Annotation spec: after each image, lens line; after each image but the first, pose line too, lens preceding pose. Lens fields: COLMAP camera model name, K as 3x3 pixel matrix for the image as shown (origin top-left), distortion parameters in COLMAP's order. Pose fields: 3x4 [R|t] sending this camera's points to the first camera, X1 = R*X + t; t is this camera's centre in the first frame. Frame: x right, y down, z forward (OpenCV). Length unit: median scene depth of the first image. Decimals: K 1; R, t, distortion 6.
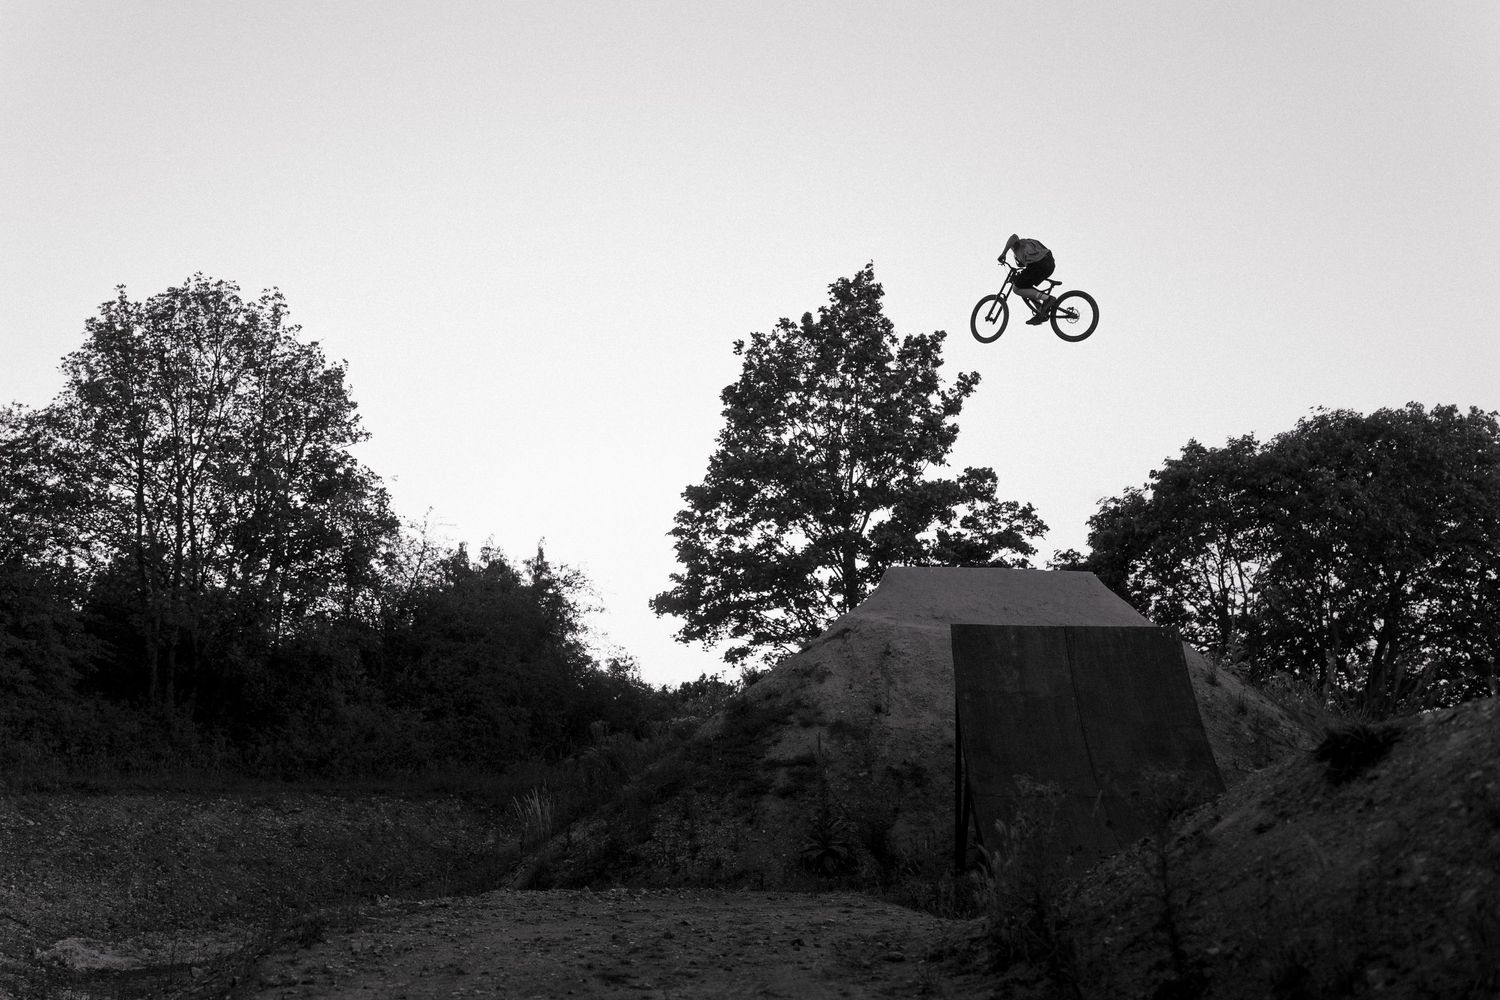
lens RADIAL K [[1167.4, 0, 749.2], [0, 1167.4, 548.2], [0, 0, 1]] dist [-0.064936, 0.004919]
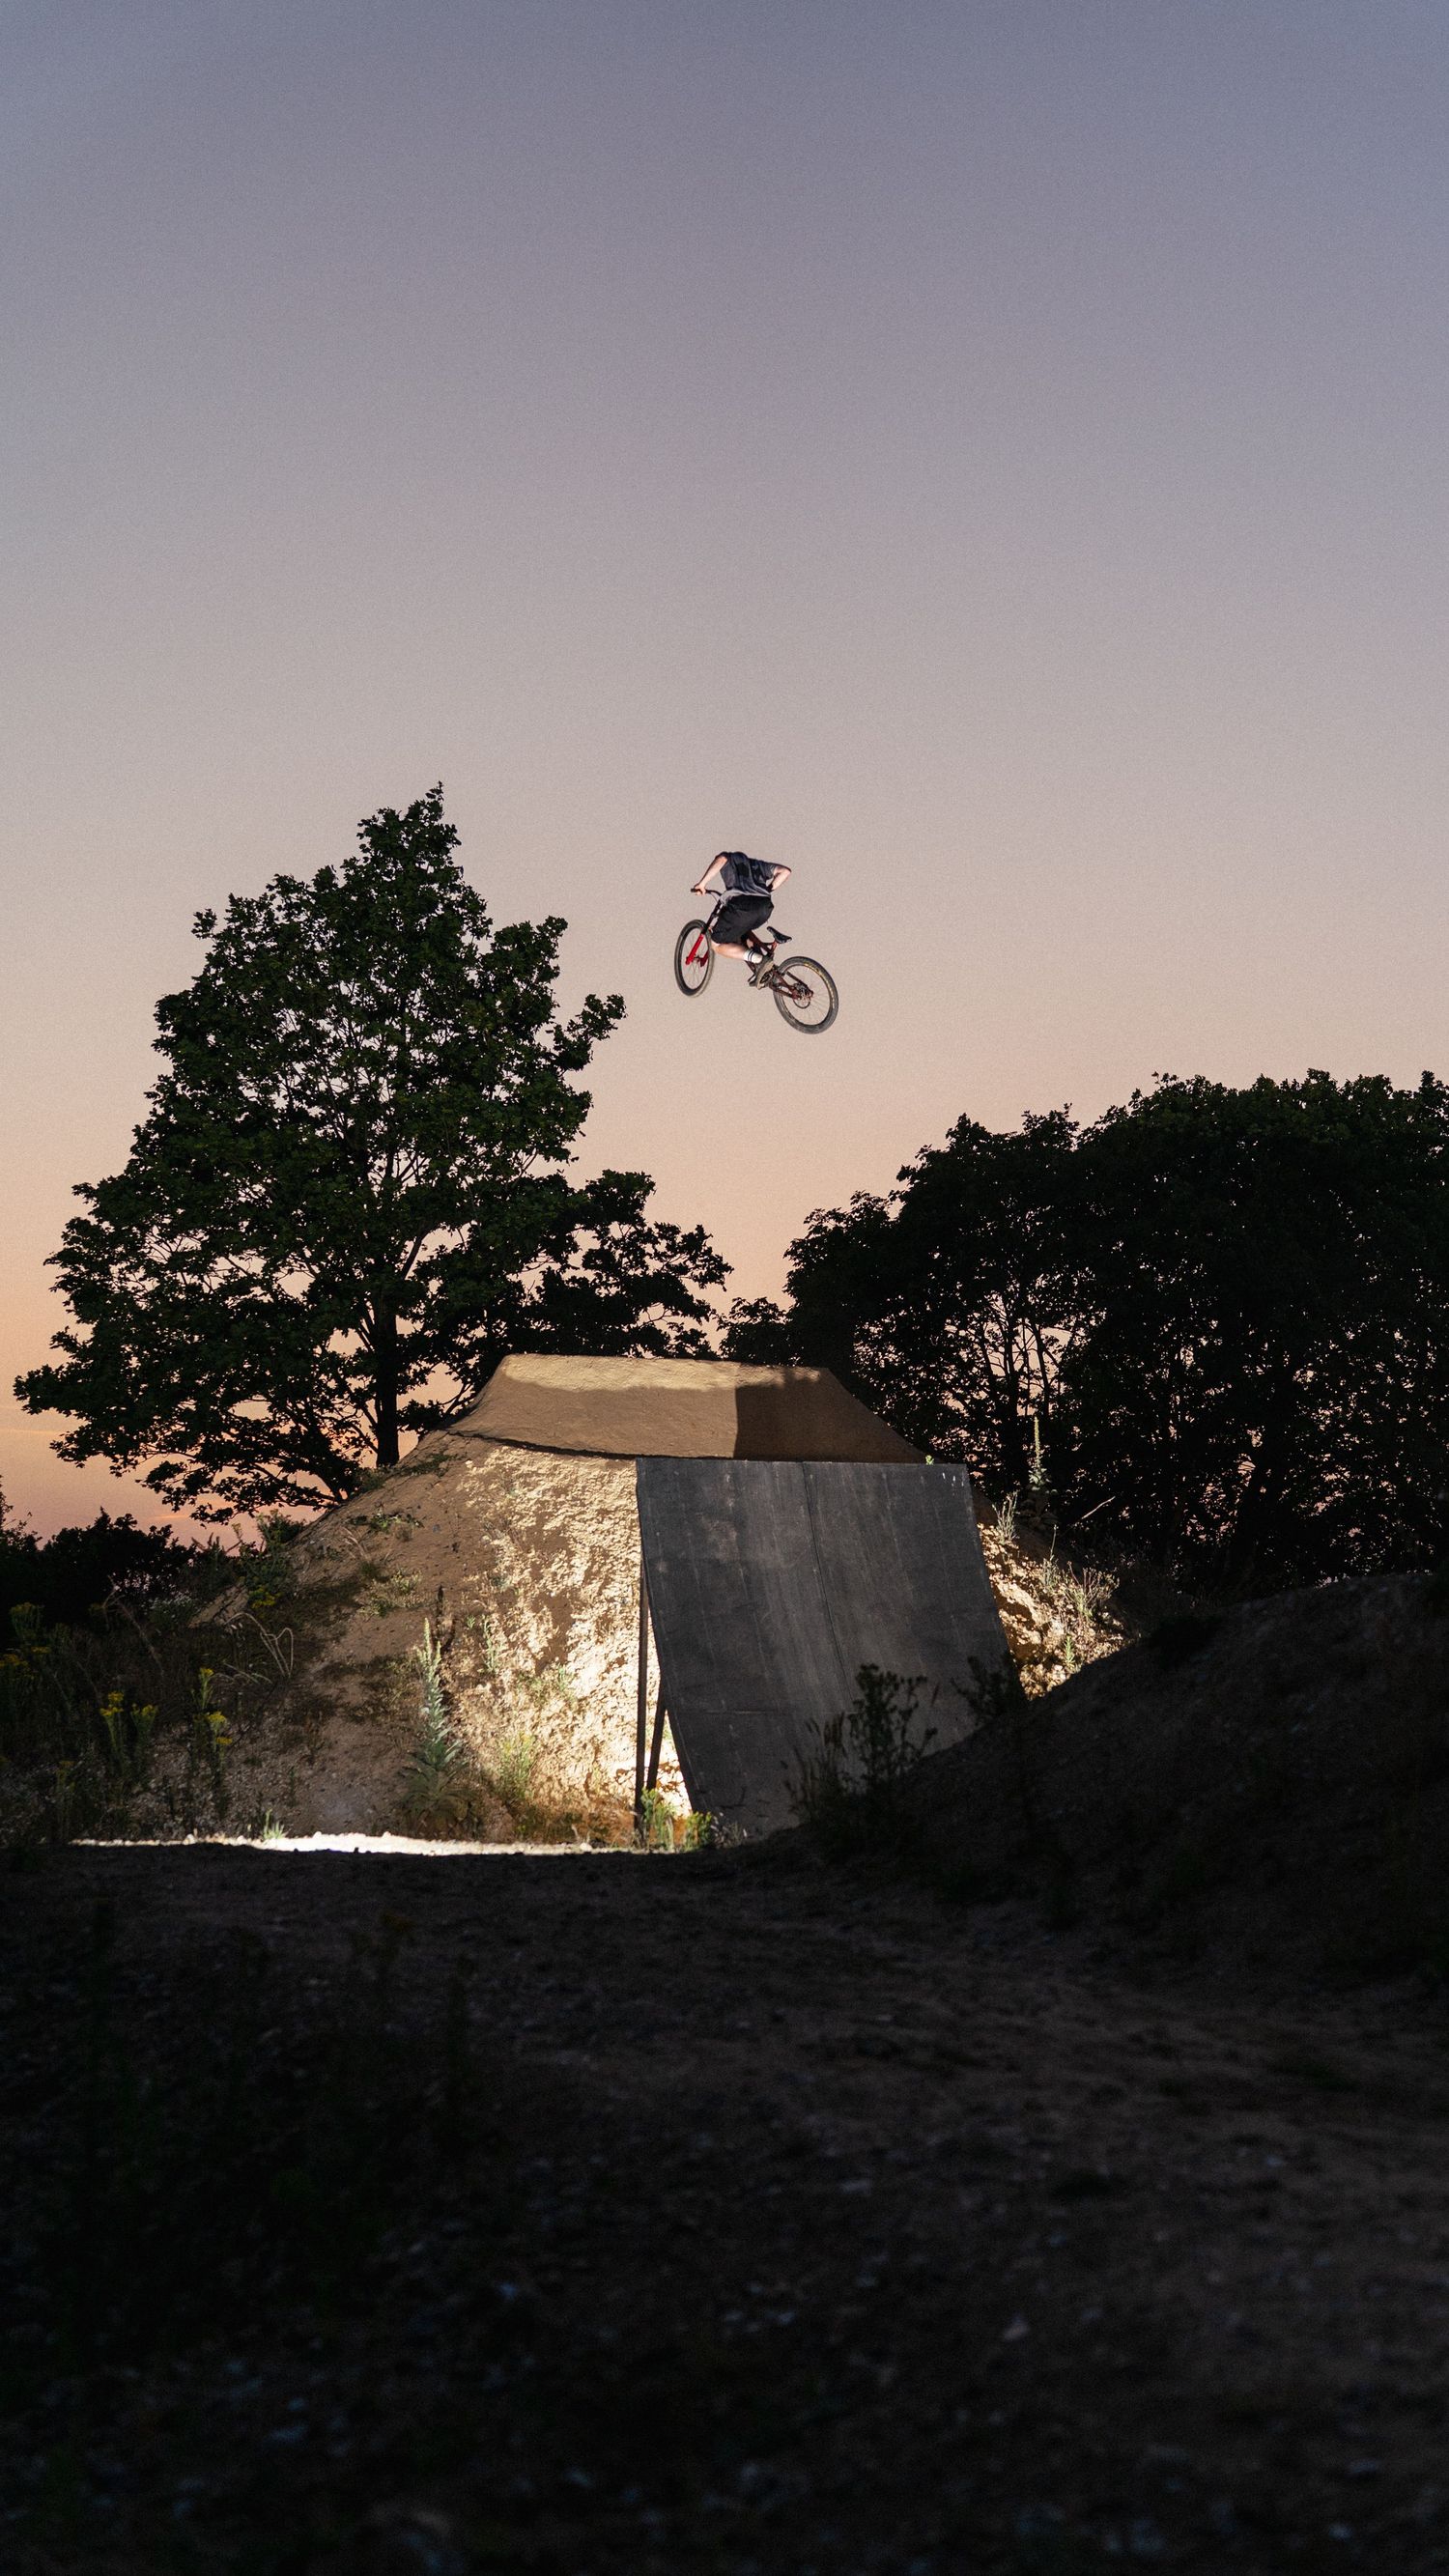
lens RADIAL K [[3193.8, 0, 724.5], [0, 3193.8, 1288.0], [0, 0, 1]] dist [-0.201668, -0.000993]
pose [[0.955360, 0.017140, 0.294948, -0.207996], [-0.030928, 0.998633, 0.042145, -0.073219], [-0.293822, -0.049385, 0.954583, -0.504982]]
